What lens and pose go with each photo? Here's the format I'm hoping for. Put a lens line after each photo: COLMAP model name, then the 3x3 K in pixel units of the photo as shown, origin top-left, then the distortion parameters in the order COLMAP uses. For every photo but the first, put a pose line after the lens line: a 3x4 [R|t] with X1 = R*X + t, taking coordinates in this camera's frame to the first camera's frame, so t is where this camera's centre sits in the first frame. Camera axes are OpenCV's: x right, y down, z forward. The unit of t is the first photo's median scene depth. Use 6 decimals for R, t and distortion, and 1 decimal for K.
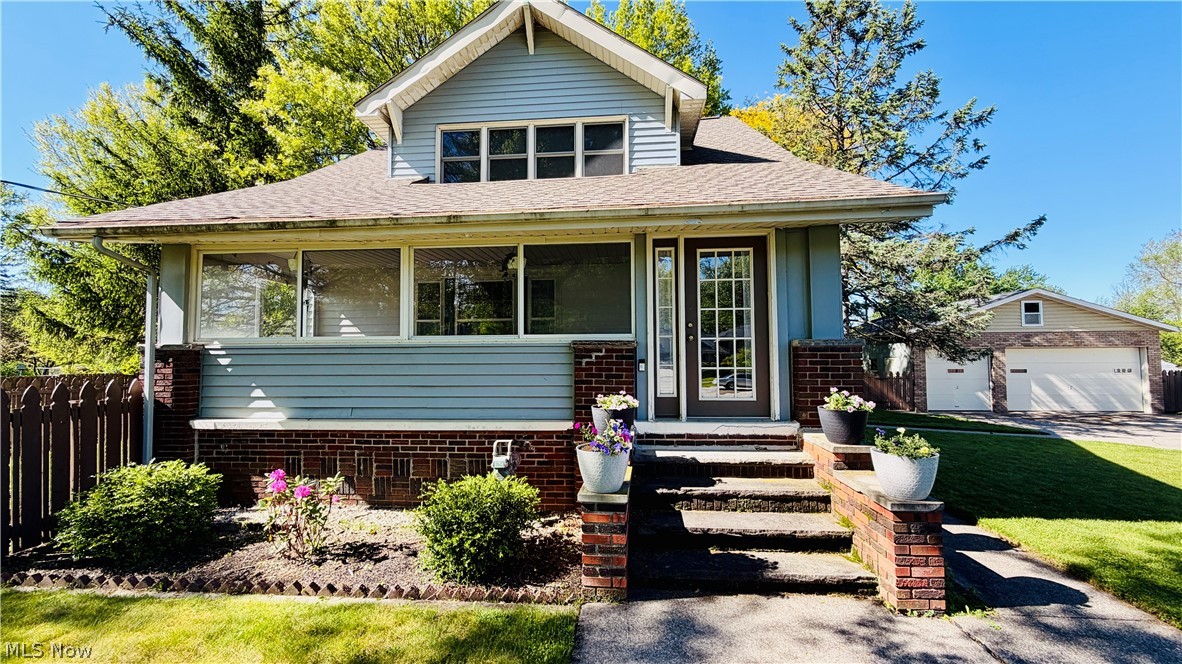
lens RADIAL K [[477.1, 0, 592.6], [0, 477.1, 331.3], [0, 0, 1]] dist [0.000502, 0.000599]
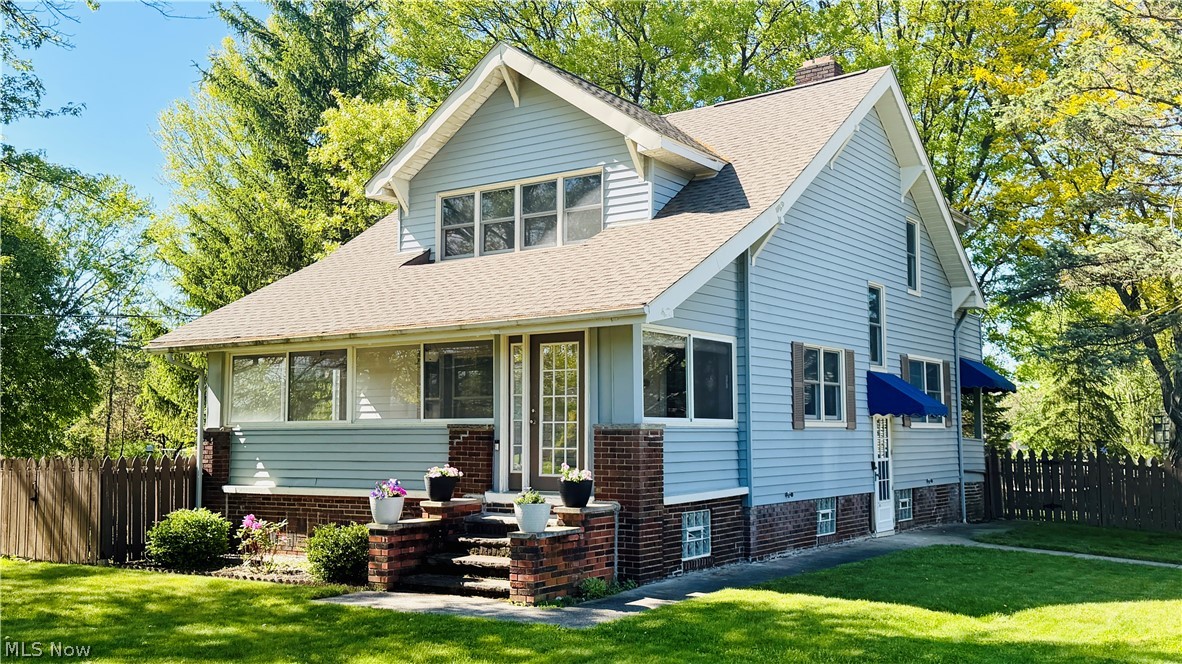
lens RADIAL K [[1150.4, 0, 589.8], [0, 1150.4, 332.5], [0, 0, 1]] dist [0.083801, 0.000000]
pose [[0.869529, -0.039490, -0.492301, 1.590898], [0.021280, 0.998868, -0.042539, -0.074988], [0.493424, 0.026513, 0.869385, -1.262711]]
